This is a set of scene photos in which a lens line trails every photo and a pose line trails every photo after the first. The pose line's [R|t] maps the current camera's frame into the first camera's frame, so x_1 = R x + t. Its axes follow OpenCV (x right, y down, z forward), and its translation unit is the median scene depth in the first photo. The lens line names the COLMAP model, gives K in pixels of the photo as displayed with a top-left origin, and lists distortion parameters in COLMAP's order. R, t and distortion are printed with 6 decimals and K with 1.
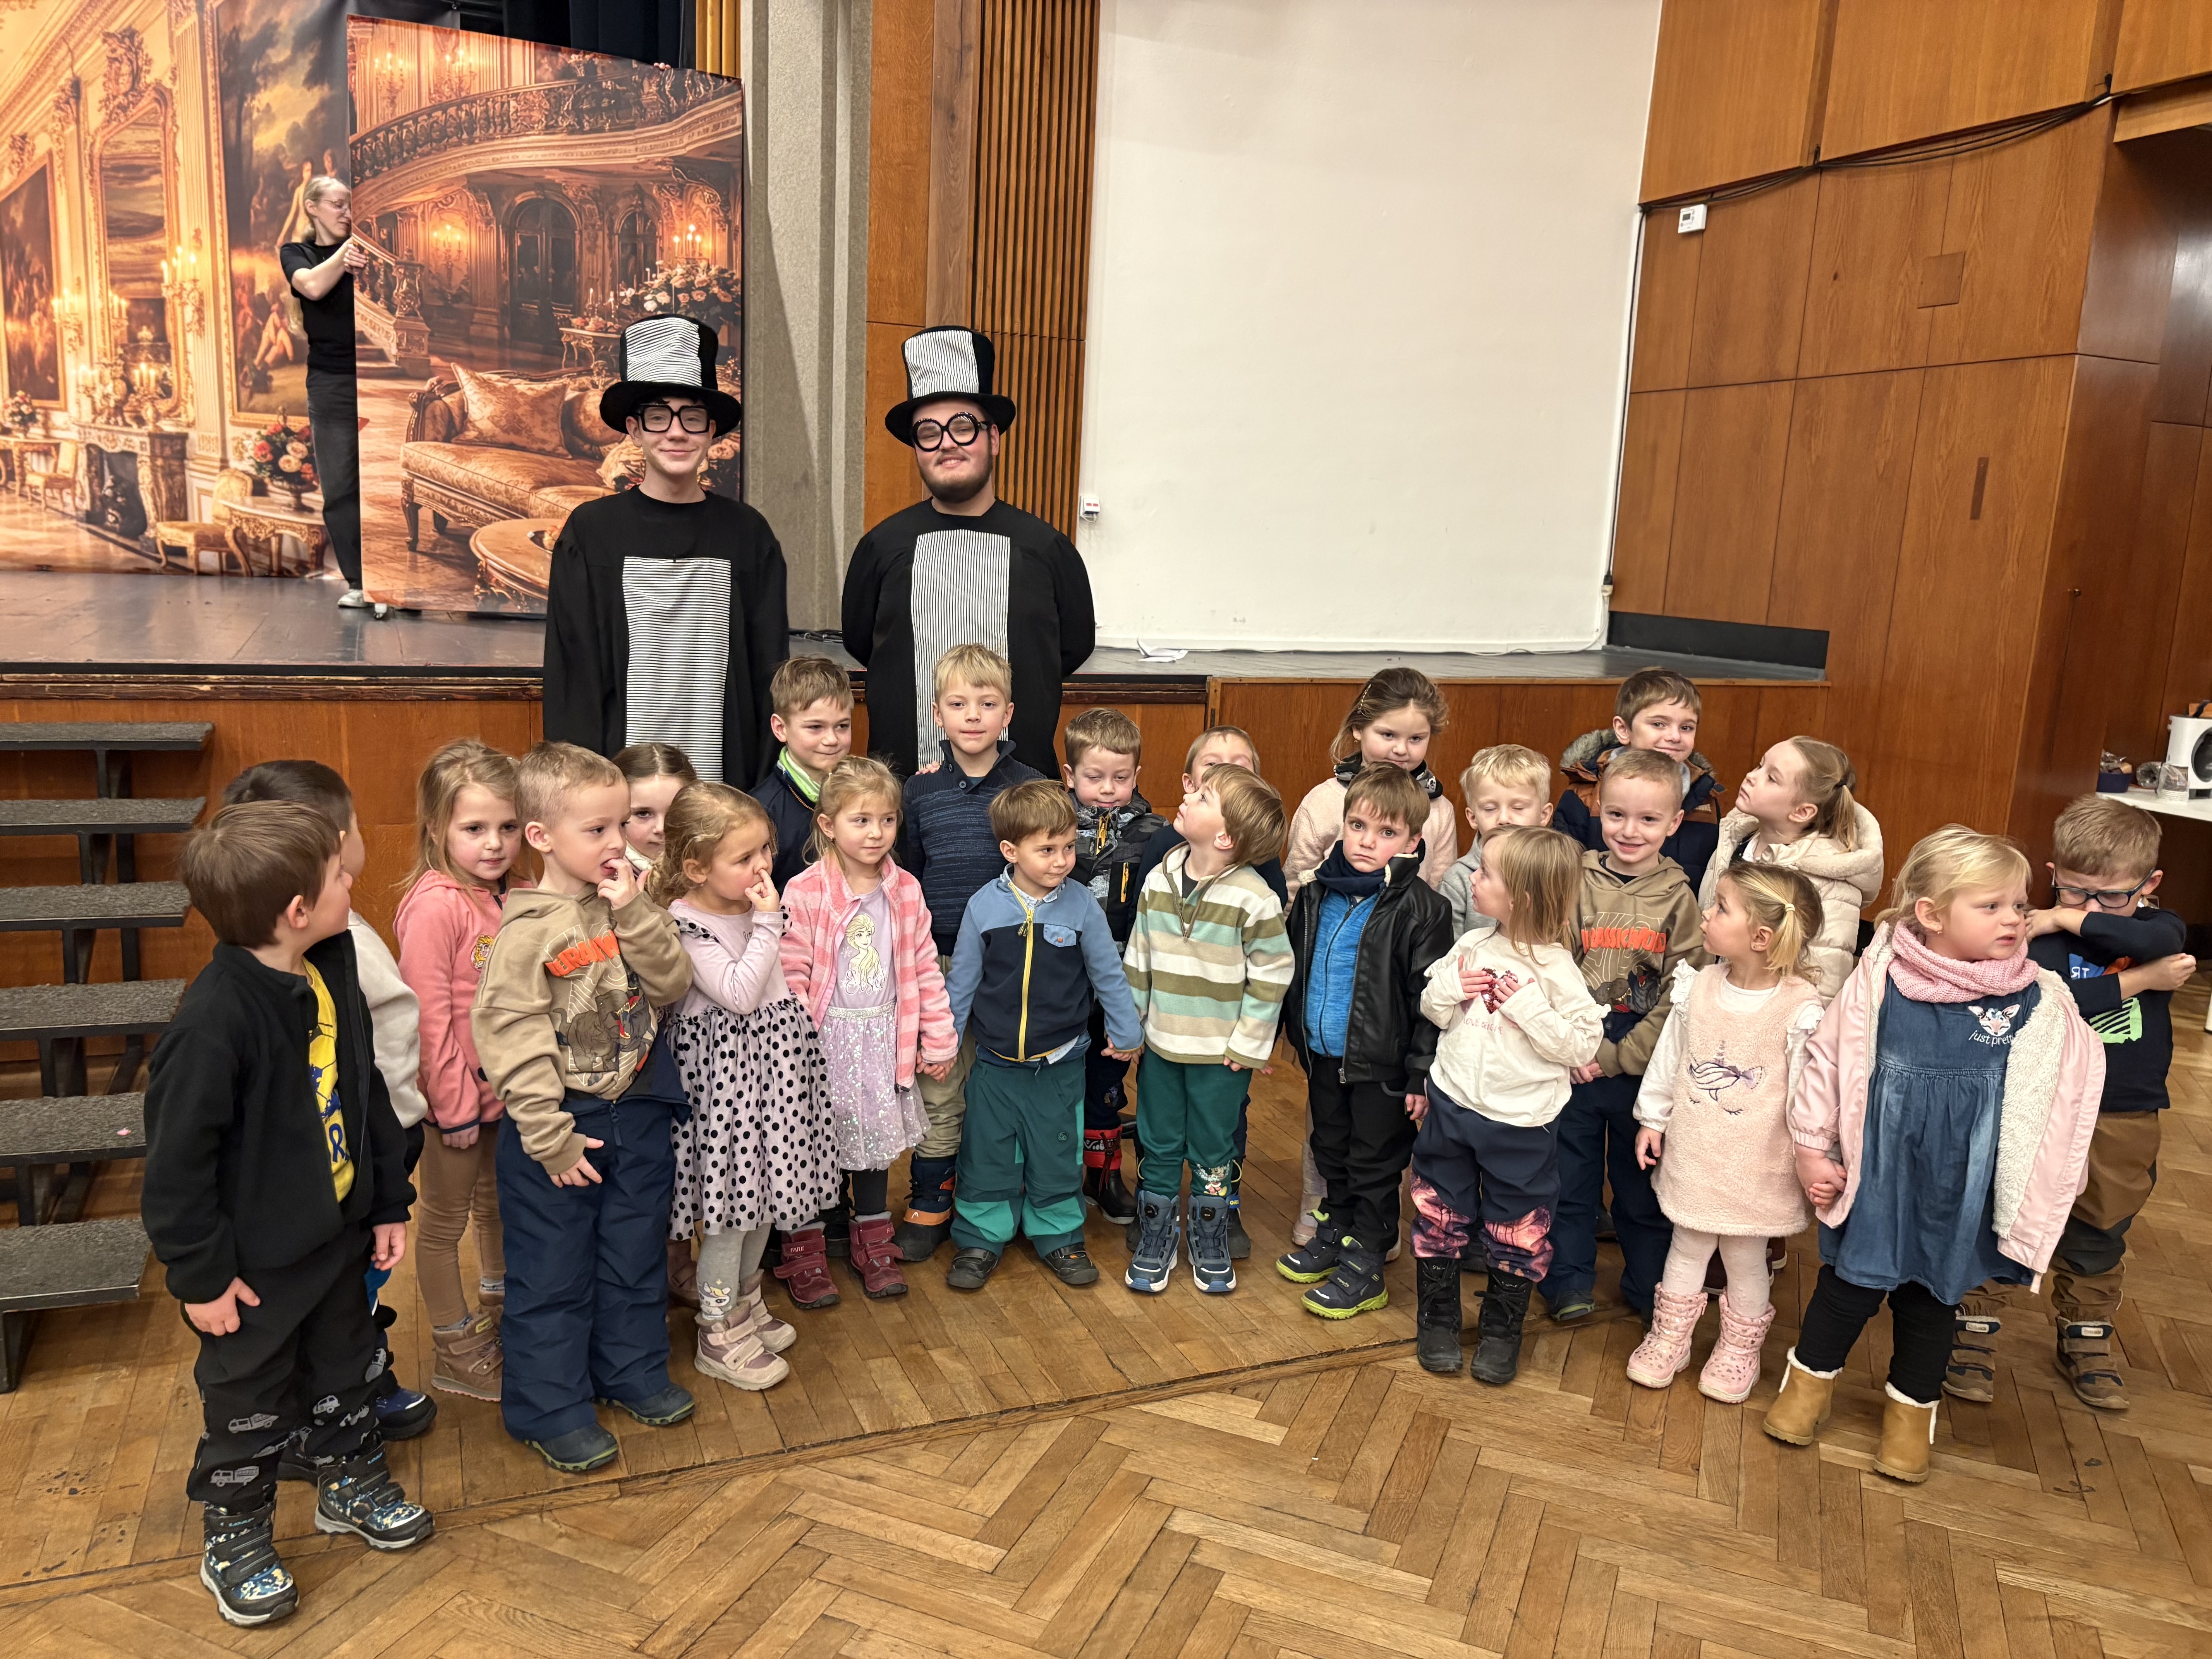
lens RADIAL K [[1668.2, 0, 1103.6], [0, 1668.2, 842.4], [0, 0, 1]] dist [0.030719, -0.037764]
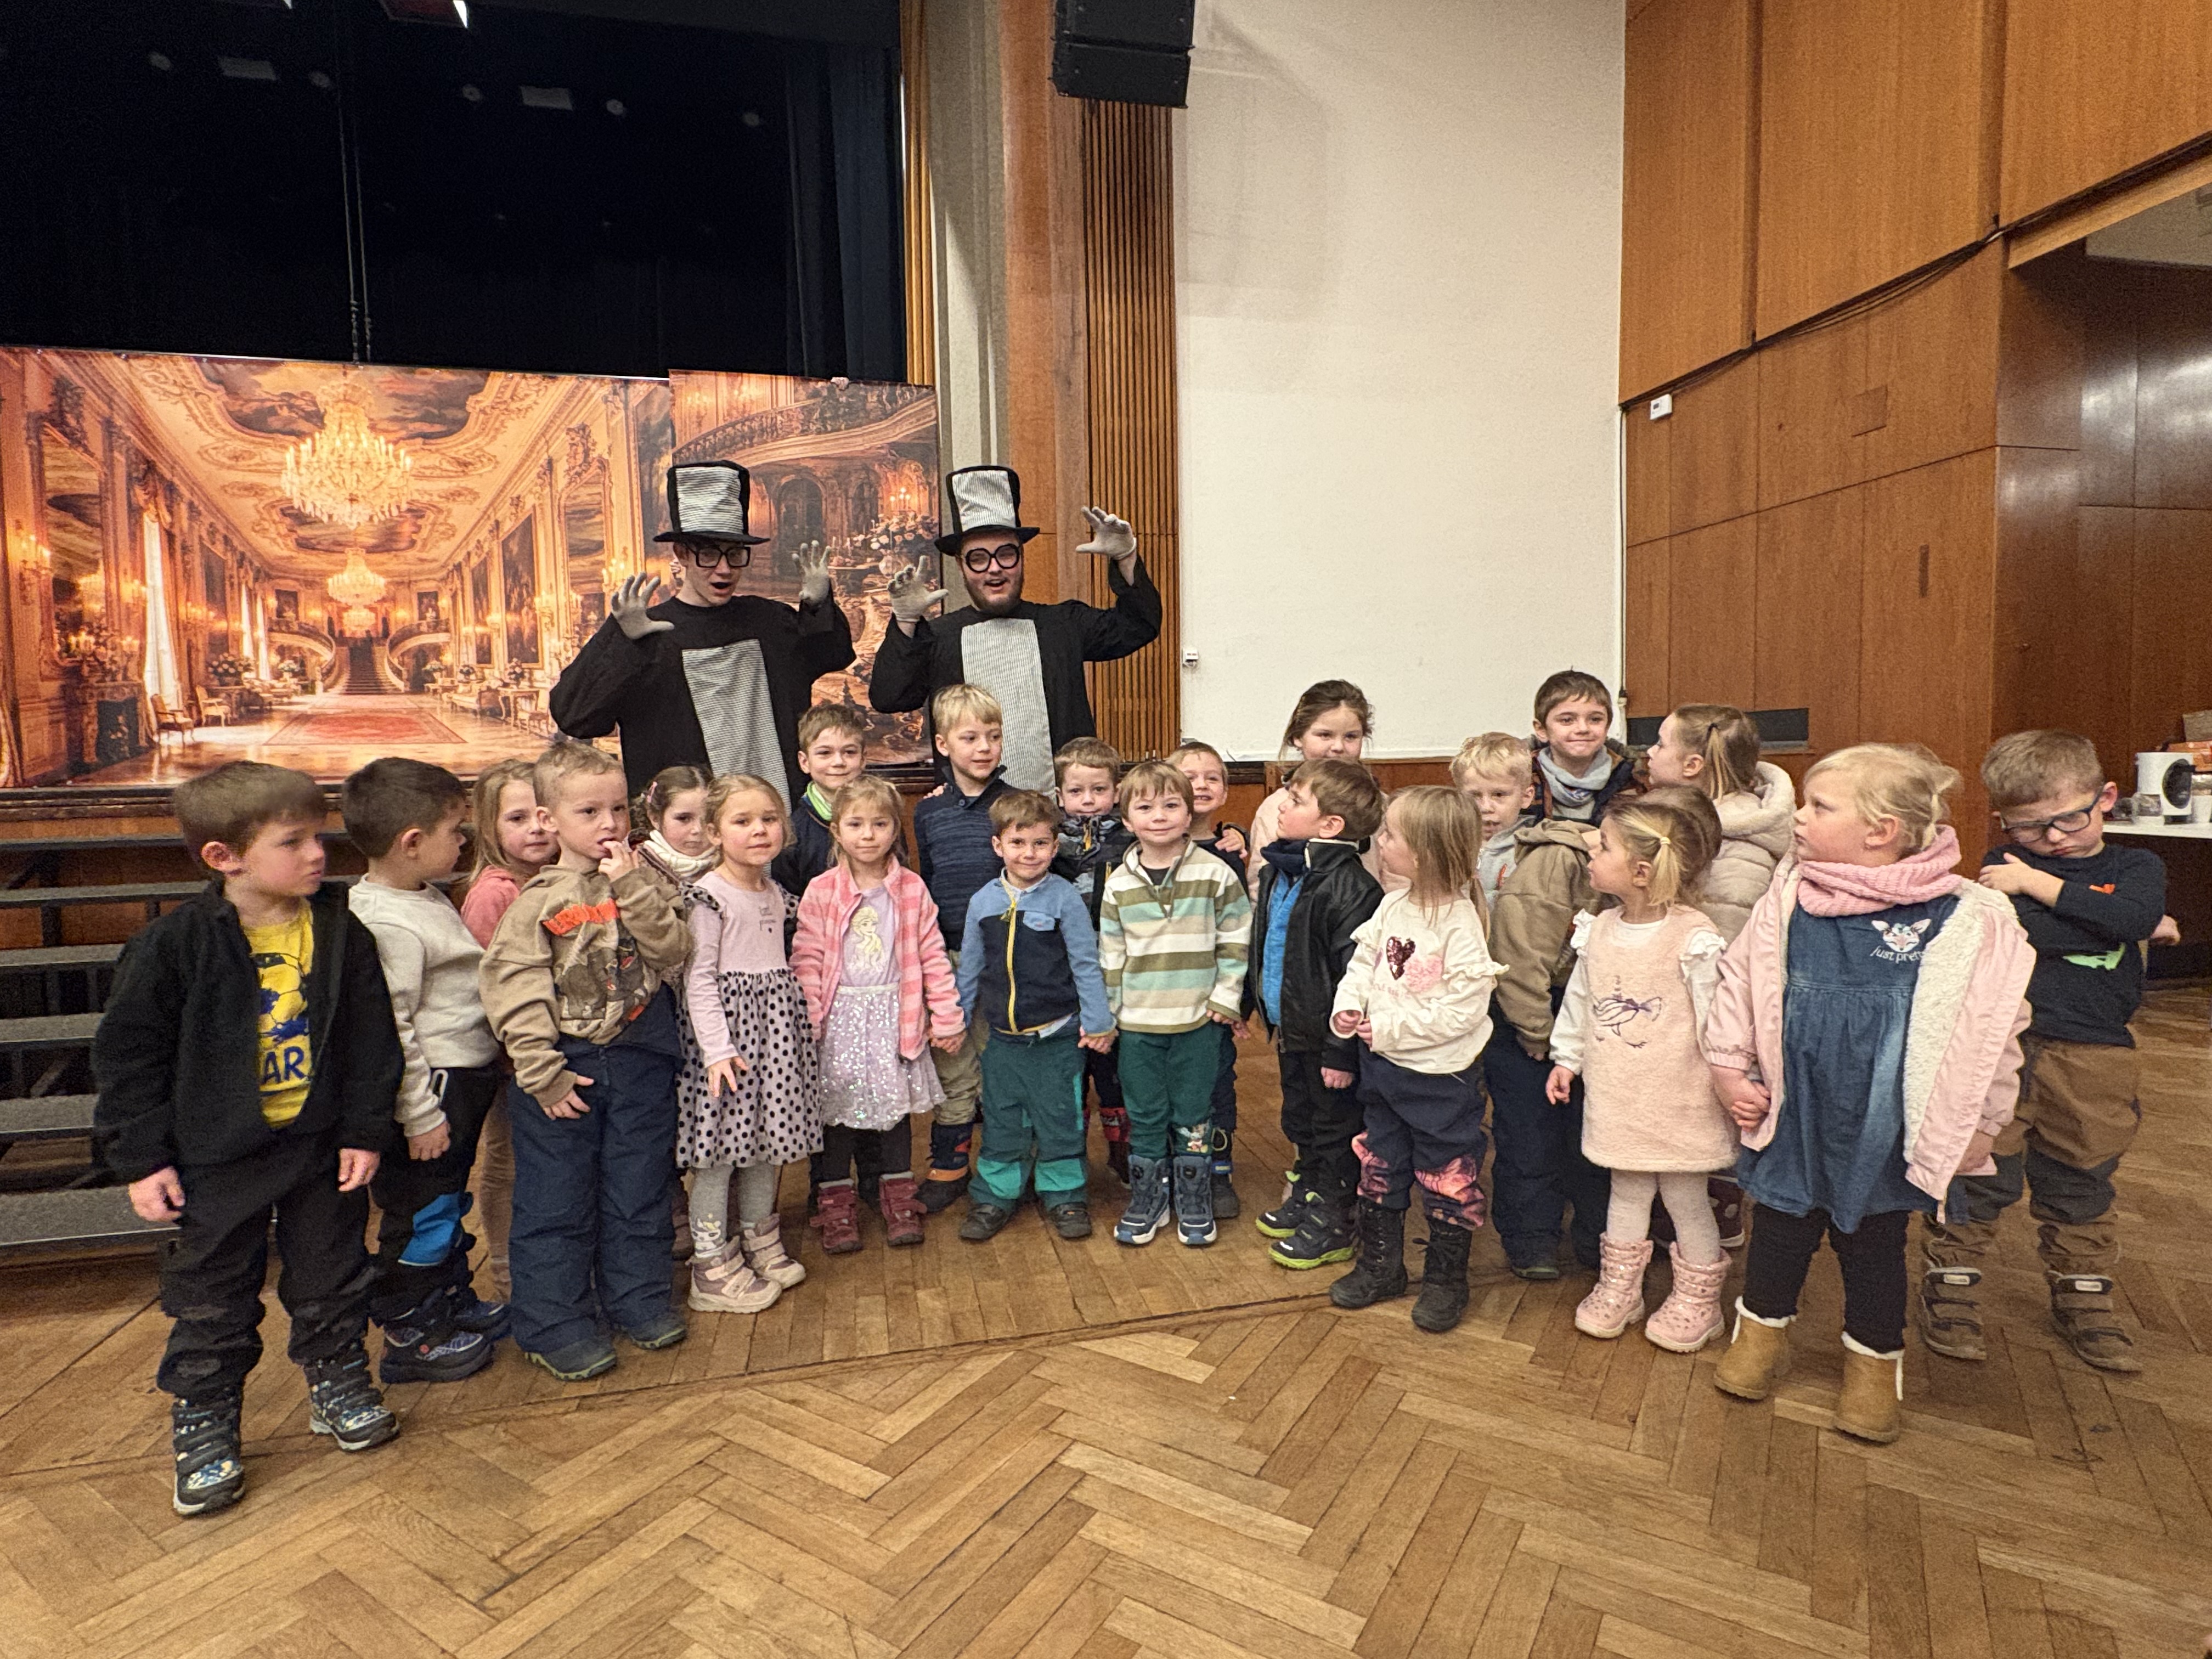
lens RADIAL K [[1165.9, 0, 1101.1], [0, 1165.9, 828.7], [0, 0, 1]] dist [-0.006513, 0.002625]
pose [[0.982818, -0.055207, -0.176130, 0.165861], [0.033706, 0.991857, -0.122812, 0.095035], [0.181476, 0.114765, 0.976676, 0.222612]]
